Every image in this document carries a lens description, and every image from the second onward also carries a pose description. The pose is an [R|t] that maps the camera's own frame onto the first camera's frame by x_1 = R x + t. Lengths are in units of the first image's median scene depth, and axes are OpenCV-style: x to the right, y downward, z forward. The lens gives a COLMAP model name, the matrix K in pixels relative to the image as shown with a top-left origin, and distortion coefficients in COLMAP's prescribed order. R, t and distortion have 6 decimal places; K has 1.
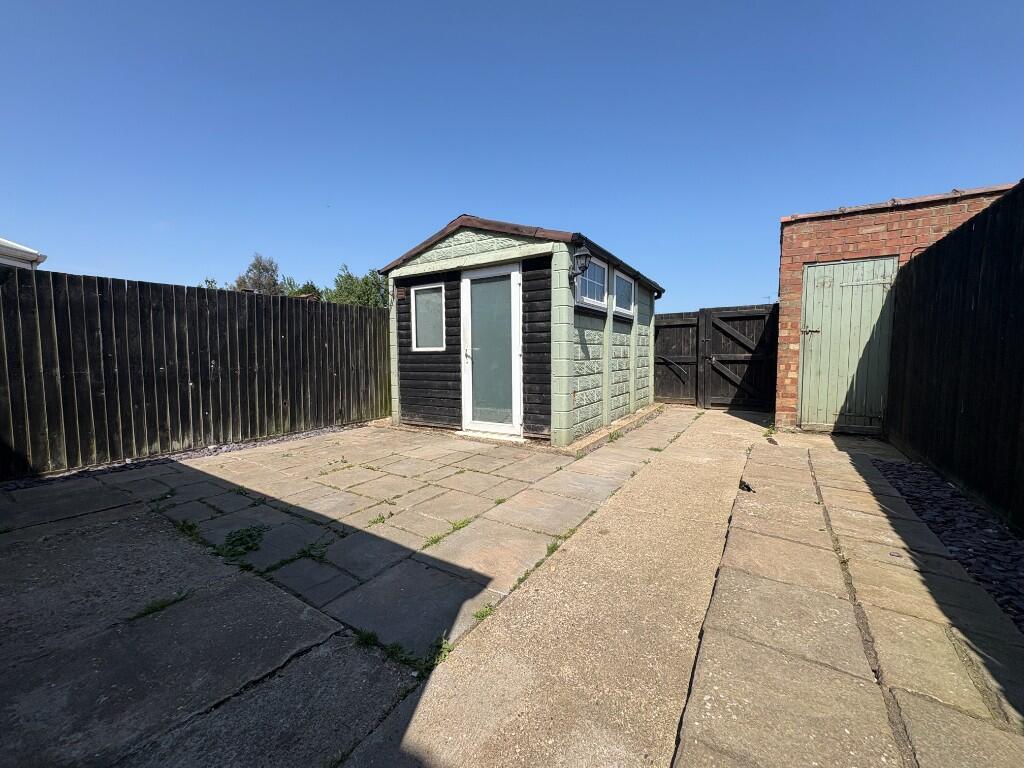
lens RADIAL K [[404.7, 0, 508.2], [0, 404.7, 380.7], [0, 0, 1]] dist [0.001524, 0.000088]
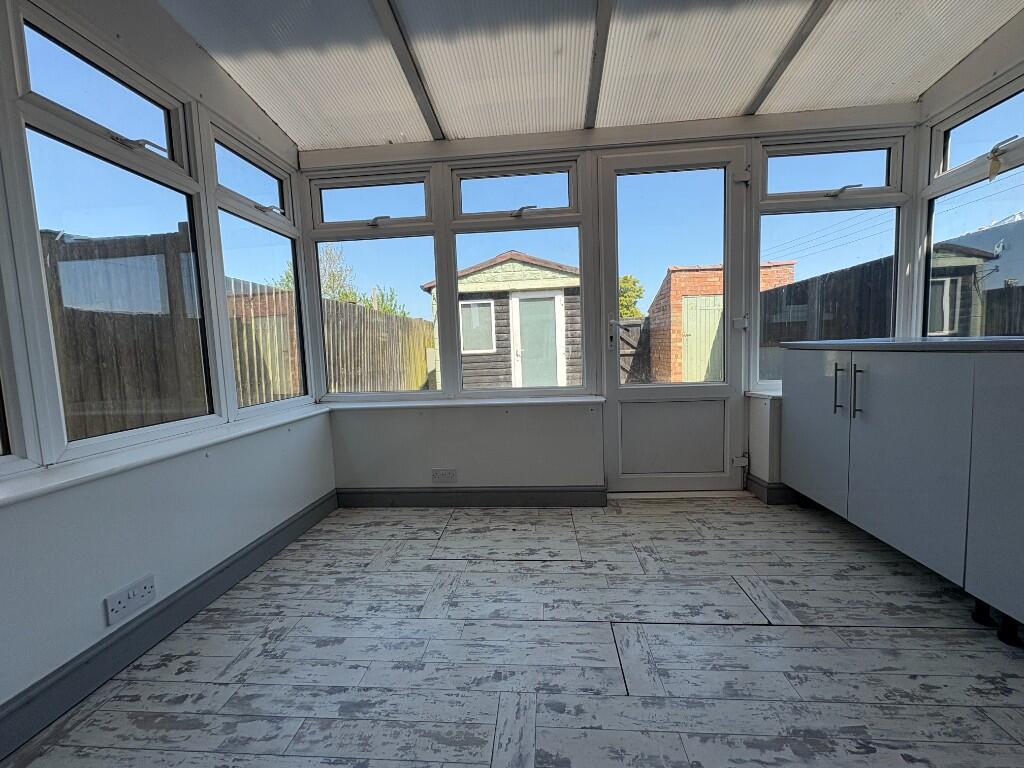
lens RADIAL K [[404.7, 0, 515.5], [0, 404.7, 386.0], [0, 0, 1]] dist [0.001524, 0.000088]
pose [[0.878558, -0.068165, 0.472747, -0.737018], [0.065310, 0.997612, 0.022473, 0.008902], [-0.473150, 0.011132, 0.880912, -0.174775]]
